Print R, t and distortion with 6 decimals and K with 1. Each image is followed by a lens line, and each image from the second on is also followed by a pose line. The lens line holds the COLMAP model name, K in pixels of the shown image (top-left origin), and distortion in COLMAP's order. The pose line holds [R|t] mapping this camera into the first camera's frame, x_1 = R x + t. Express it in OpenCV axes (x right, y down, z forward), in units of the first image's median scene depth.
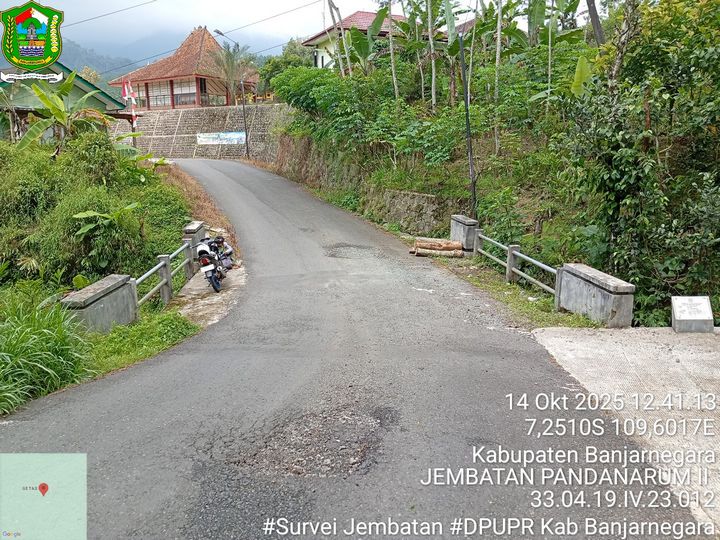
lens RADIAL K [[551.4, 0, 357.5], [0, 551.4, 268.9], [0, 0, 1]] dist [0.106924, -0.219017]
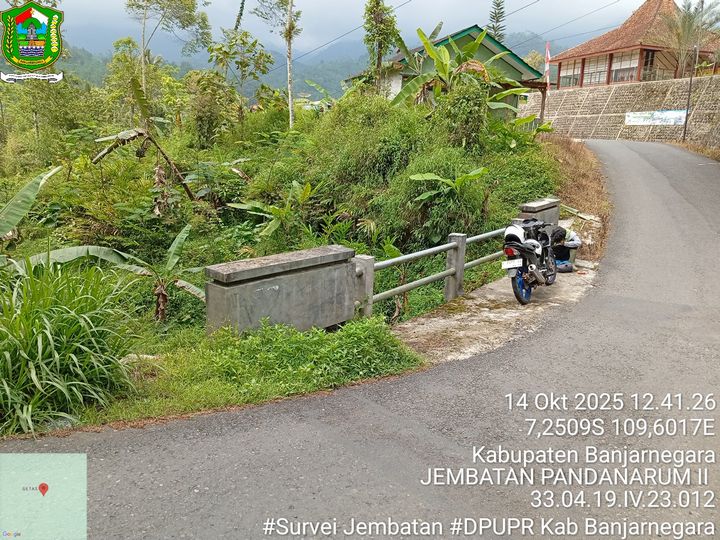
lens RADIAL K [[551.4, 0, 357.5], [0, 551.4, 268.9], [0, 0, 1]] dist [0.106924, -0.219017]
pose [[0.741810, 0.189259, -0.643350, 0.004770], [-0.179123, 0.980414, 0.081879, -0.011108], [0.646246, 0.054500, 0.761181, 0.288455]]
